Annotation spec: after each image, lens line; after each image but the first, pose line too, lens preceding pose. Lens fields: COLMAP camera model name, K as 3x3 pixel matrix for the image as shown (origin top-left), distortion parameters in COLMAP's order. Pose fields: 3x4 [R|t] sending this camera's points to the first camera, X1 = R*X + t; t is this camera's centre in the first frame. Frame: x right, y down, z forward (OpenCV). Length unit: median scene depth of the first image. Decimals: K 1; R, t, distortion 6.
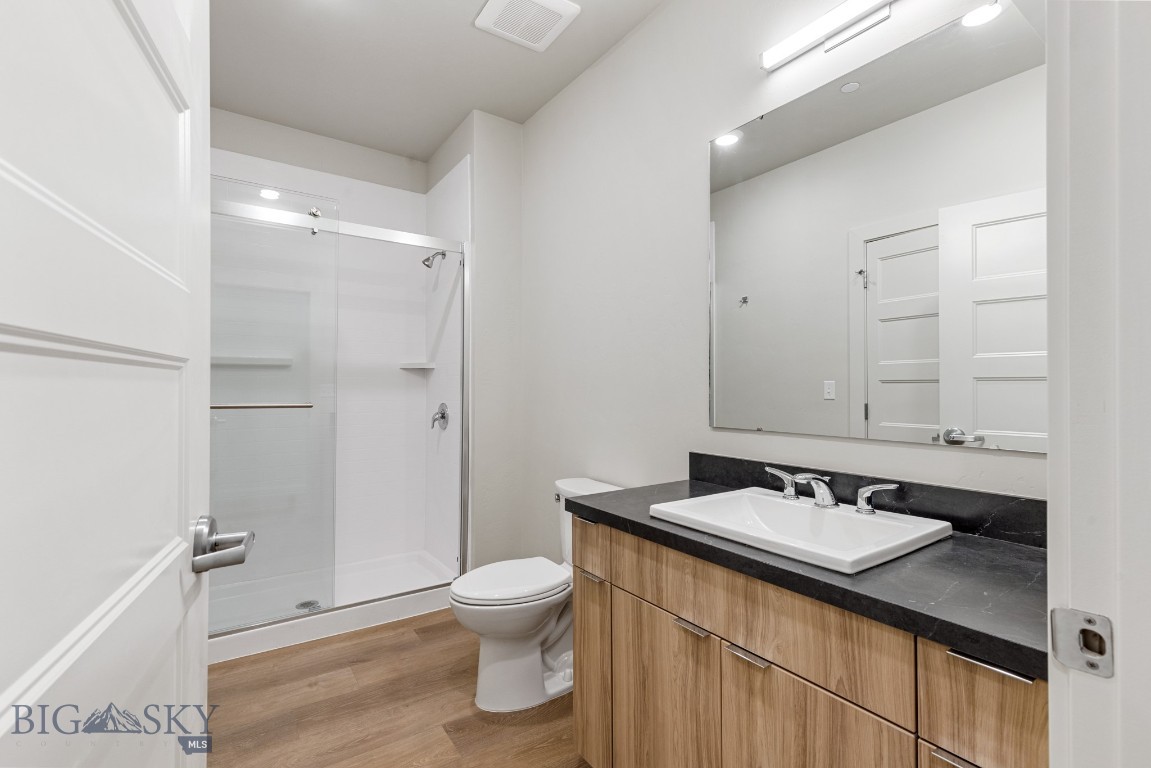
lens RADIAL K [[522.0, 0, 579.6], [0, 522.0, 385.7], [0, 0, 1]] dist [0.014546, -0.001059]
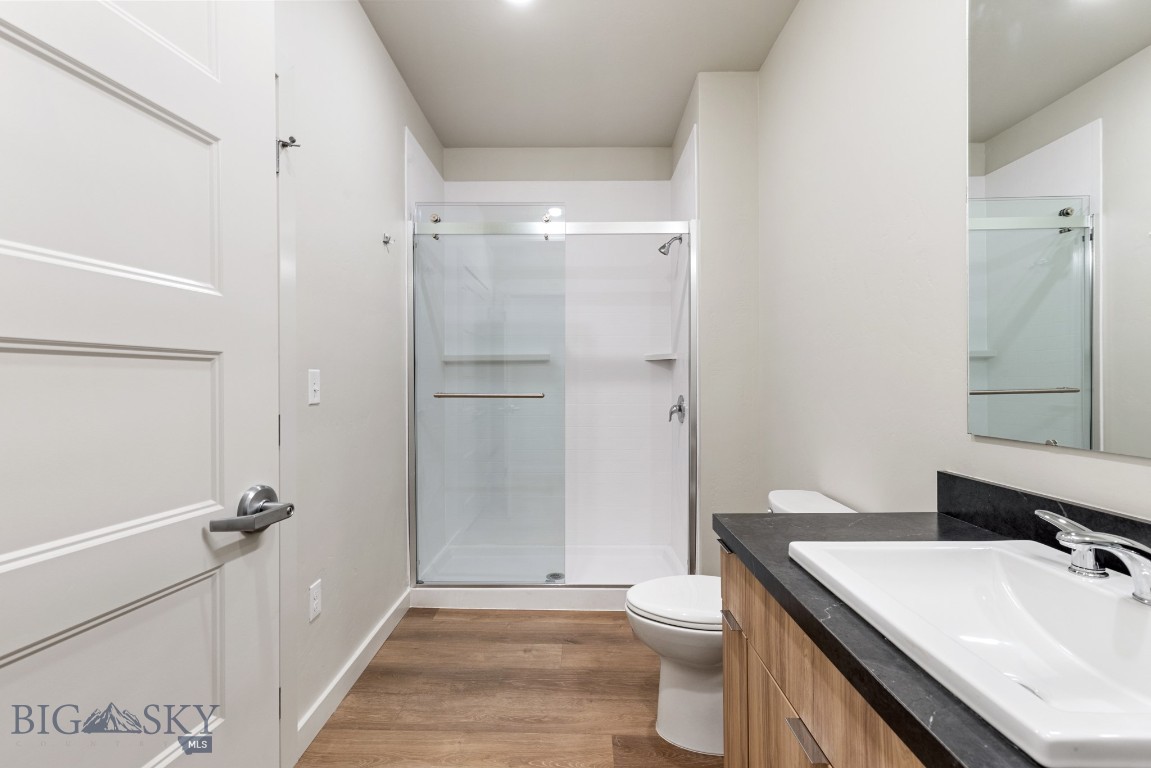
lens RADIAL K [[522.0, 0, 575.3], [0, 522.0, 383.7], [0, 0, 1]] dist [0.014546, -0.001059]
pose [[0.816776, -0.002795, -0.576948, 0.212600], [0.008241, 0.999943, 0.006822, 0.006981], [0.576896, -0.010327, 0.816752, 0.182065]]
